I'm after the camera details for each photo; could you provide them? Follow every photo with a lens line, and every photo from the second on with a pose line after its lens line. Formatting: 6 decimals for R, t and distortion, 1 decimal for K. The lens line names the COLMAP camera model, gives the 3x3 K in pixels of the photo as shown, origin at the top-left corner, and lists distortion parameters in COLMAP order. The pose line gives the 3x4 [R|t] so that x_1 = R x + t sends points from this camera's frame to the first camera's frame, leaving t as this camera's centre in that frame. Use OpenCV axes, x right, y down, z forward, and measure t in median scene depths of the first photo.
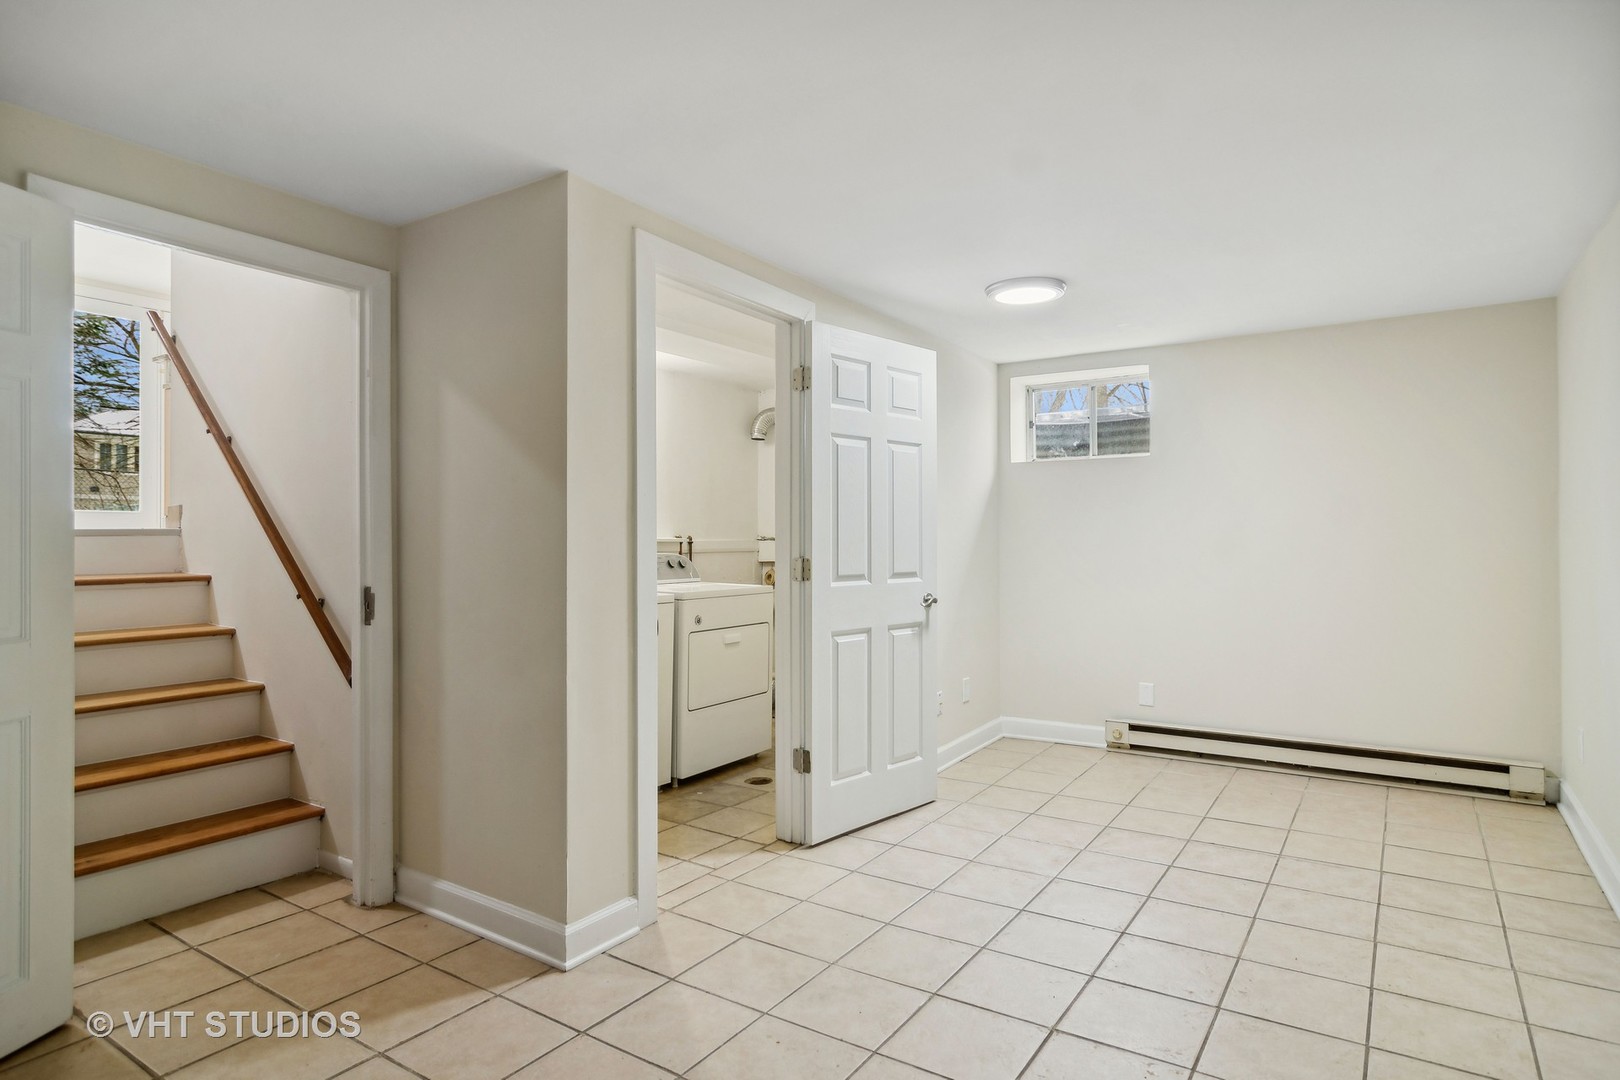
lens RADIAL K [[896.7, 0, 818.1], [0, 896.7, 528.4], [0, 0, 1]] dist [-0.001710, -0.000826]
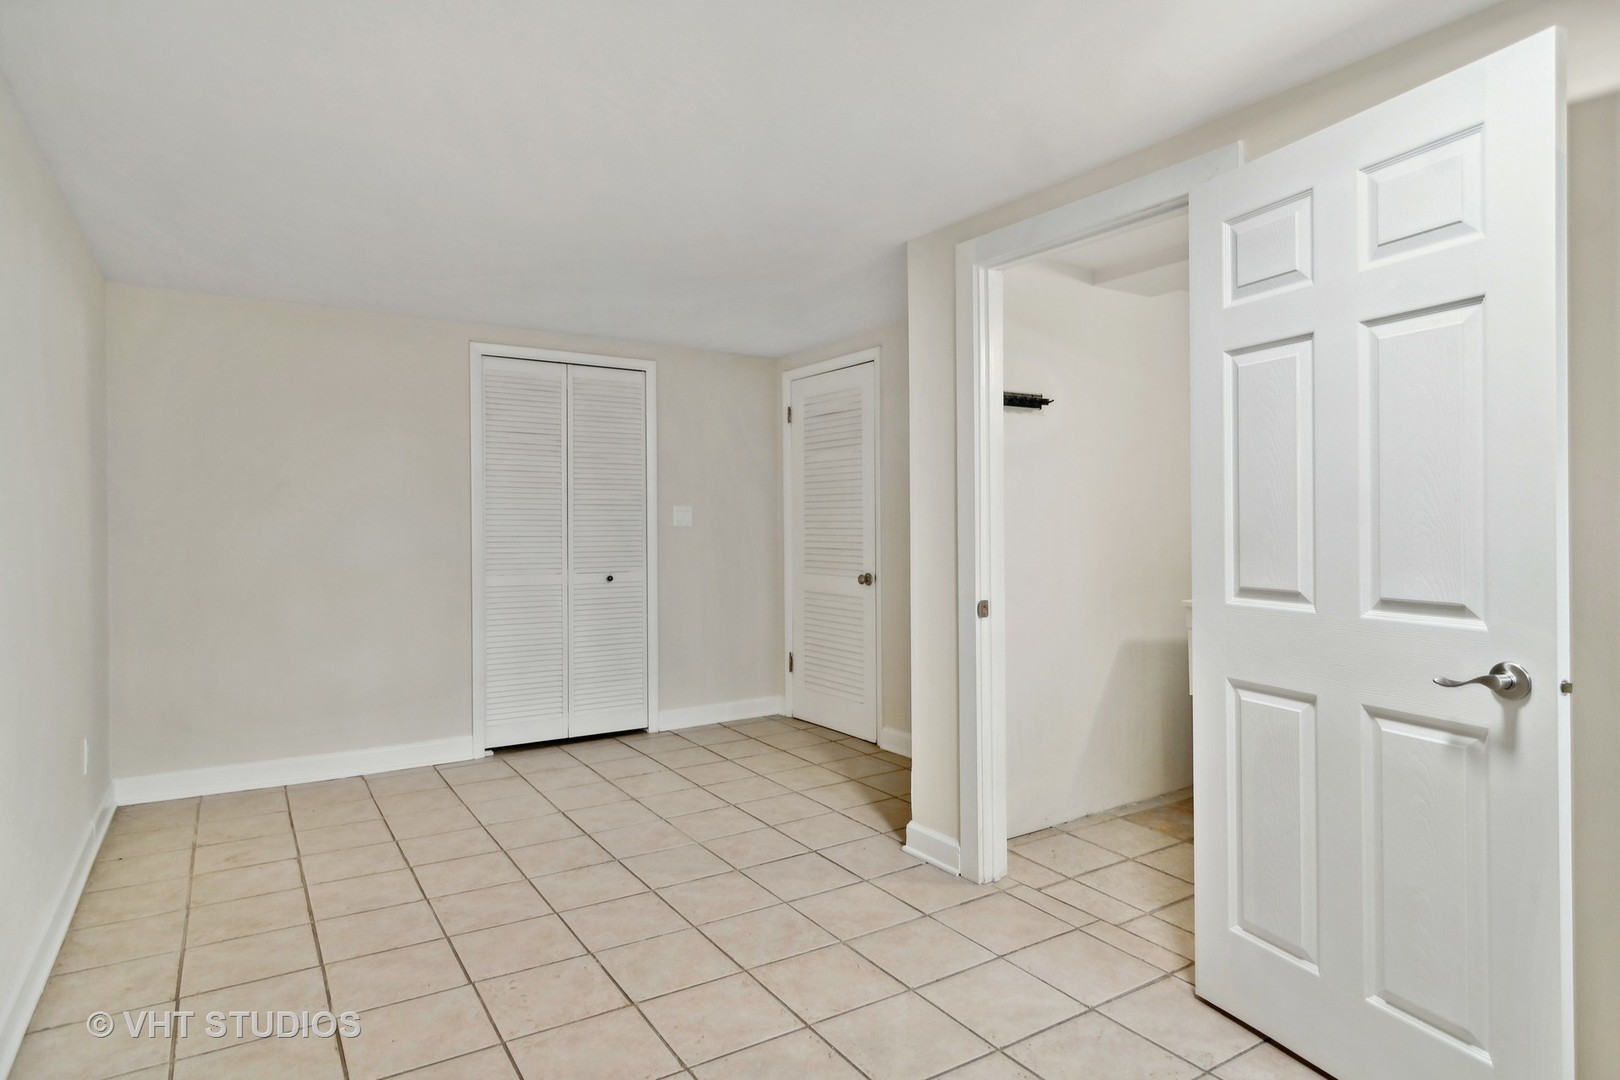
lens RADIAL K [[896.7, 0, 818.1], [0, 896.7, 528.4], [0, 0, 1]] dist [-0.001710, -0.000826]
pose [[-0.400473, 0.002404, -0.916305, 0.673948], [0.007230, 0.999974, -0.000536, 0.011641], [0.916280, -0.006840, -0.400480, 0.972416]]
